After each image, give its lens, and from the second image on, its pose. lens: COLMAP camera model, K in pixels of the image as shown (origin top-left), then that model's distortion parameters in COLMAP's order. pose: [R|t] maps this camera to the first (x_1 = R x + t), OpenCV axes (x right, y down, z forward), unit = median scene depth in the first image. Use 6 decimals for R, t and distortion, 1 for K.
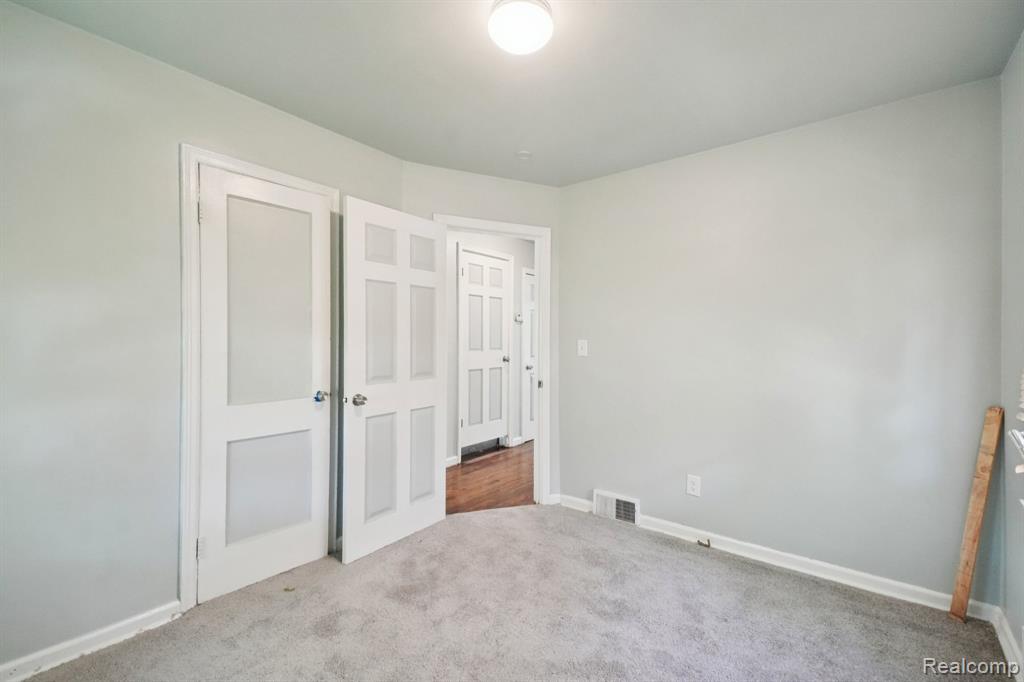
lens RADIAL K [[447.3, 0, 513.7], [0, 447.3, 335.5], [0, 0, 1]] dist [-0.000299, 0.000419]
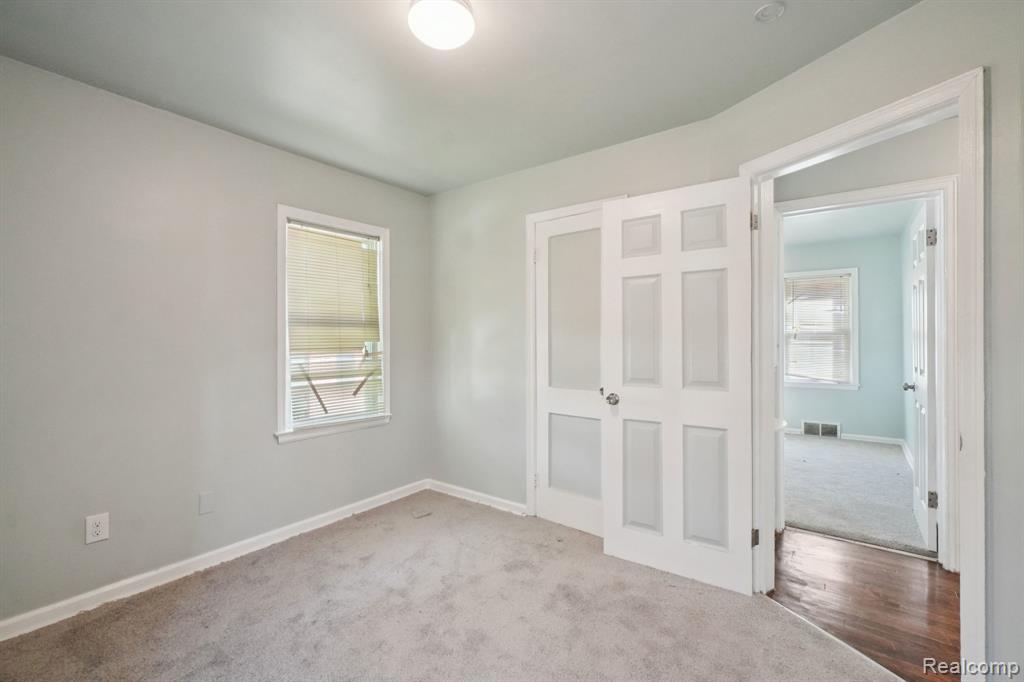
lens RADIAL K [[447.3, 0, 513.7], [0, 447.3, 335.5], [0, 0, 1]] dist [-0.000299, 0.000419]
pose [[-0.000626, -0.008403, -0.999965, 0.632610], [0.017698, 0.999808, -0.008412, 0.004133], [0.999843, -0.017703, -0.000477, 0.739356]]
